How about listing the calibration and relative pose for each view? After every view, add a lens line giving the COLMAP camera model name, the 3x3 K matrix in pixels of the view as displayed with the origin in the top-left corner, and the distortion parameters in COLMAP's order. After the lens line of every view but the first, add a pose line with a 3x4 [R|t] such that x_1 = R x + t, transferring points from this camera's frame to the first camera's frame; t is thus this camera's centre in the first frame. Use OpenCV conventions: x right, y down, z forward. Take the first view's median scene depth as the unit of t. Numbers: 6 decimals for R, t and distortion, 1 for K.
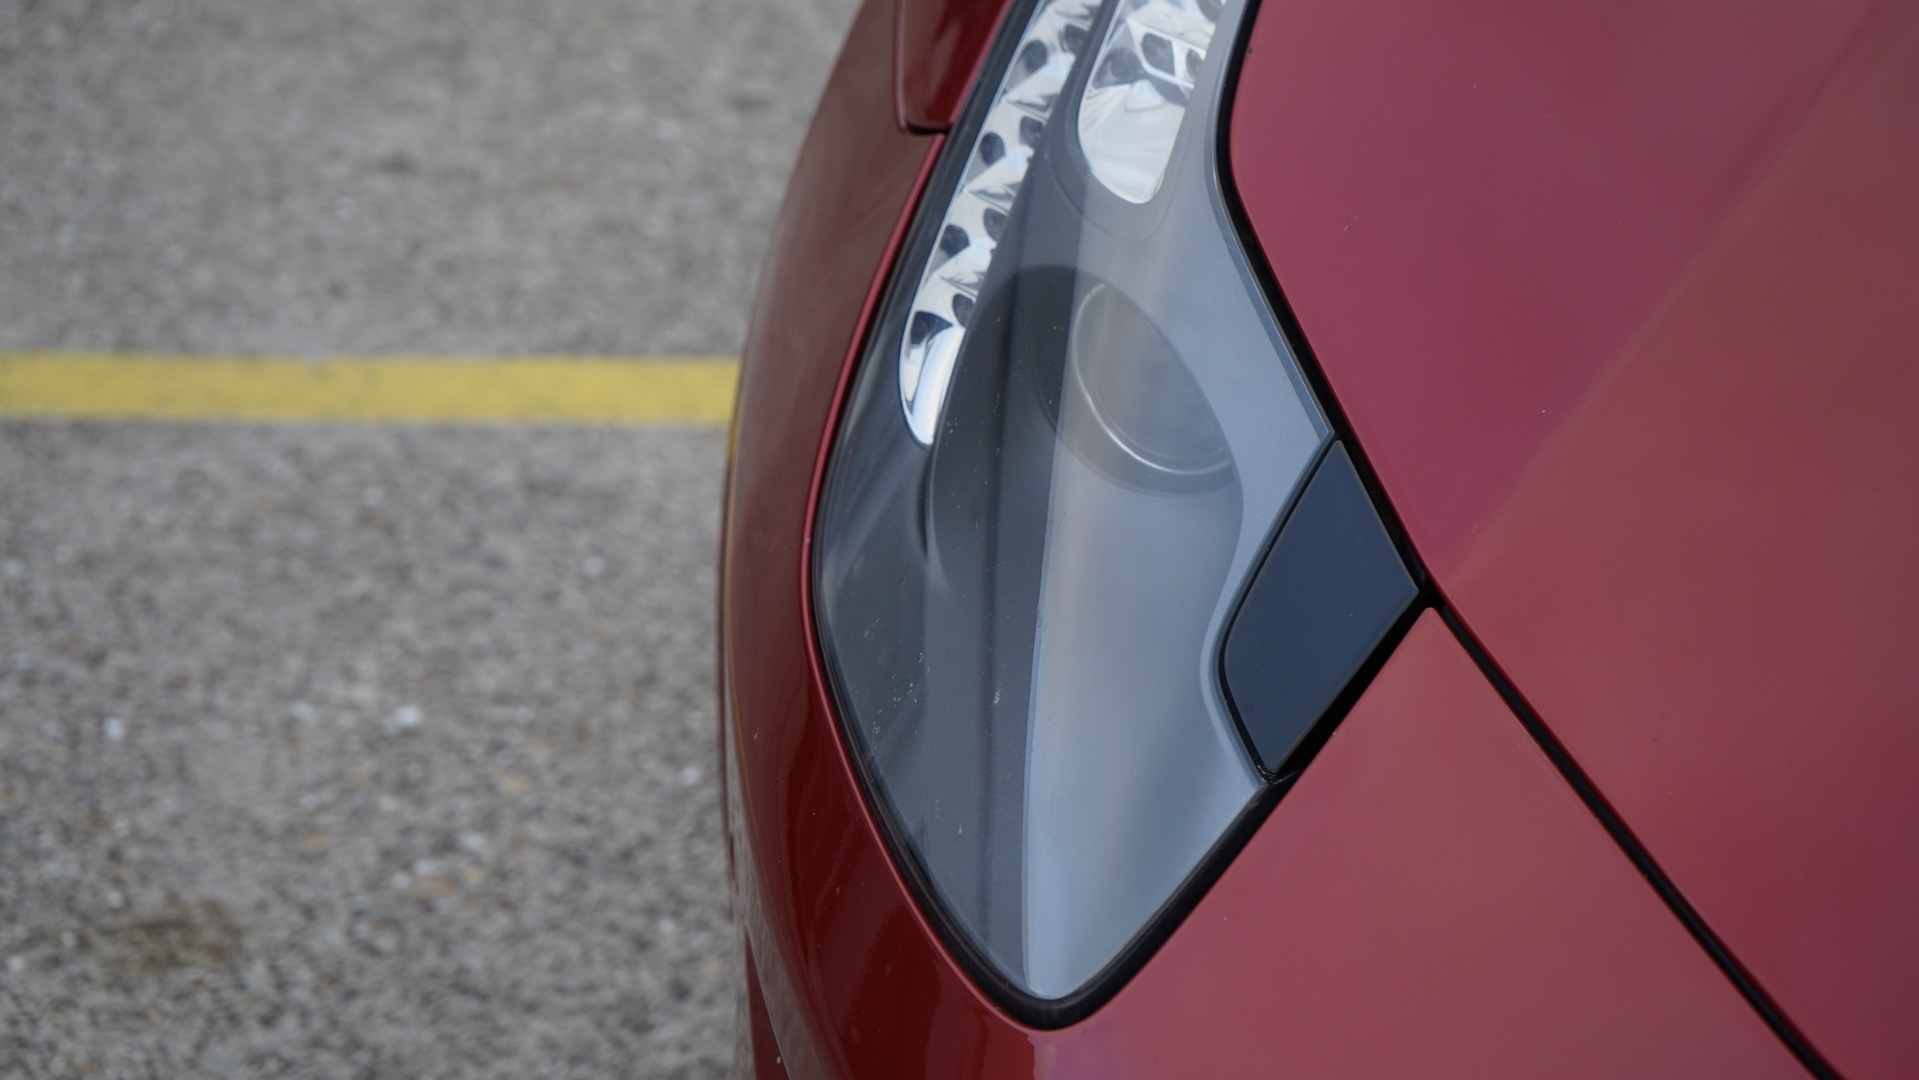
lens RADIAL K [[3870.4, 0, 958.4], [0, 3870.4, 541.0], [0, 0, 1]] dist [-0.043449, 0.000000]
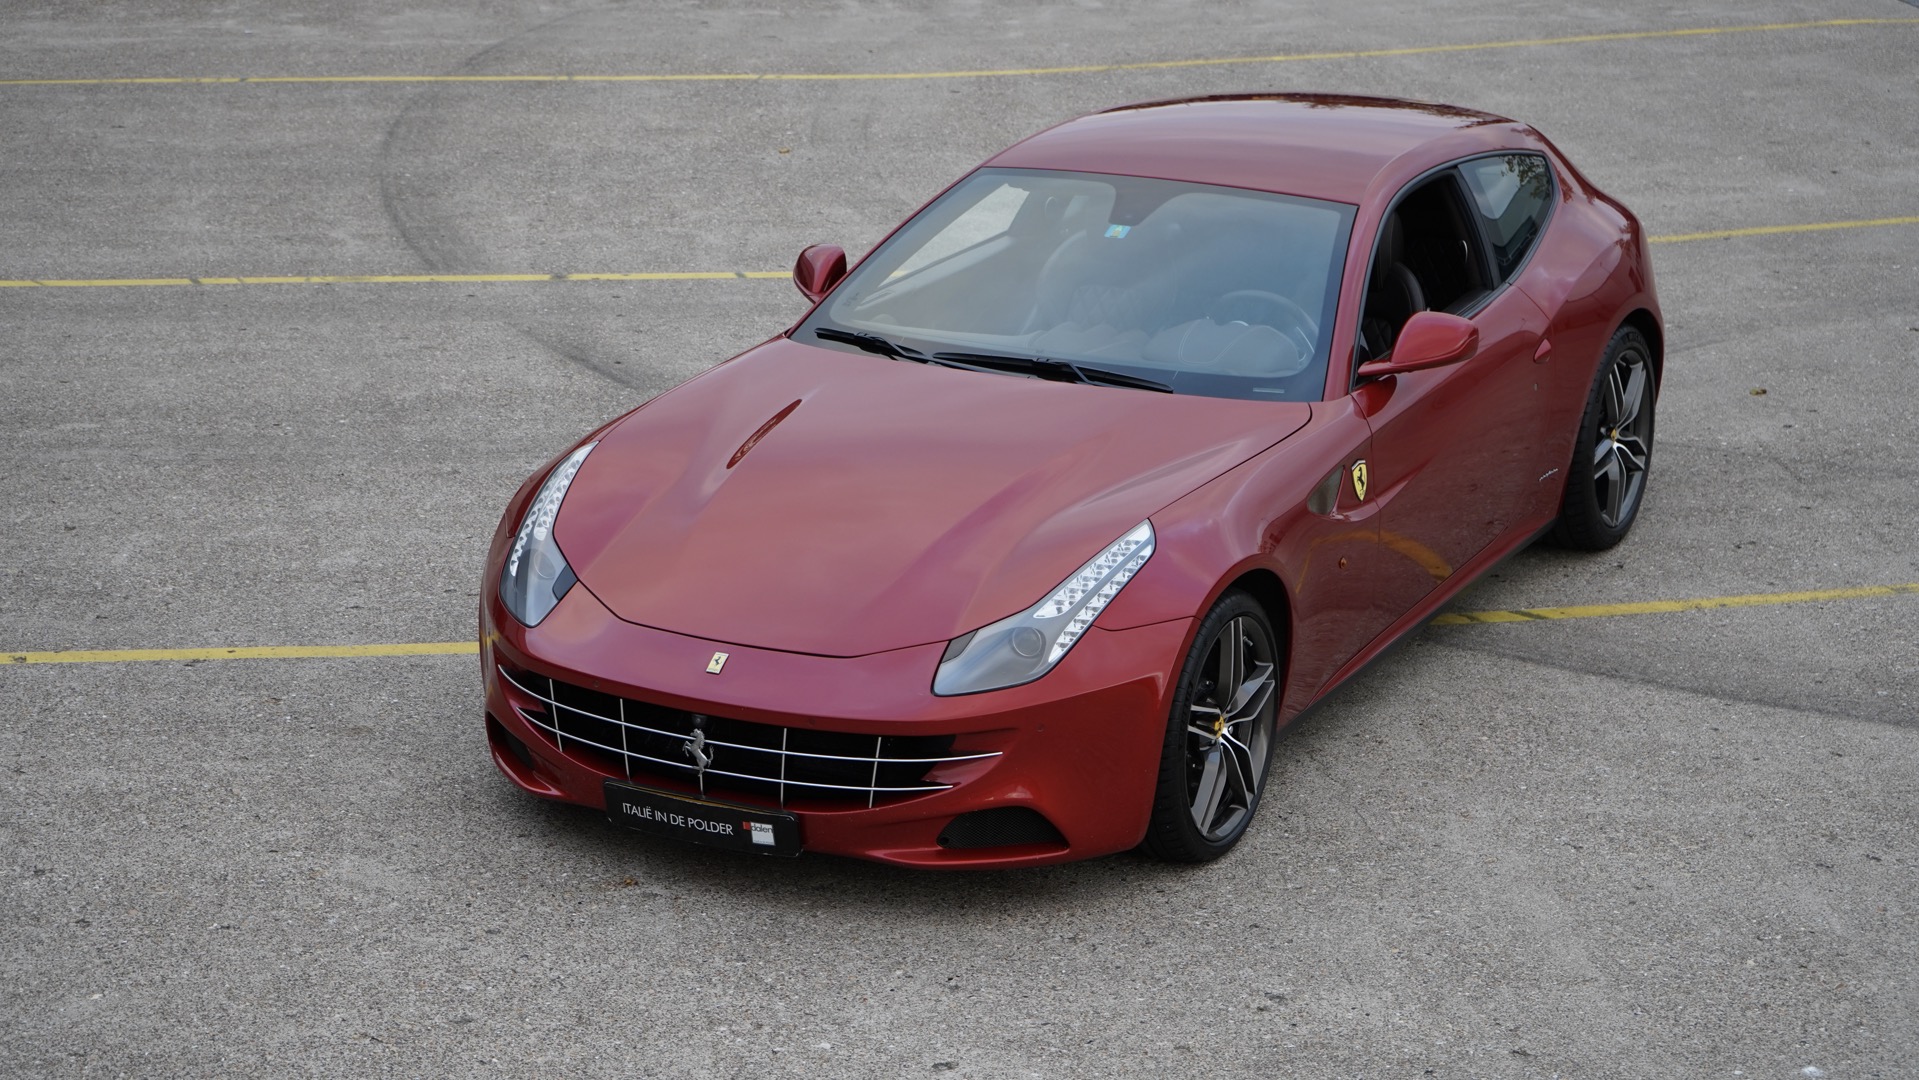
lens RADIAL K [[3870.4, 0, 960.1], [0, 3870.4, 539.9], [0, 0, 1]] dist [-0.043449, 0.000000]
pose [[0.990809, -0.036985, 0.130112, -0.114733], [0.062317, 0.978544, -0.196390, 1.315333], [-0.120057, 0.202693, 0.971855, -5.847968]]
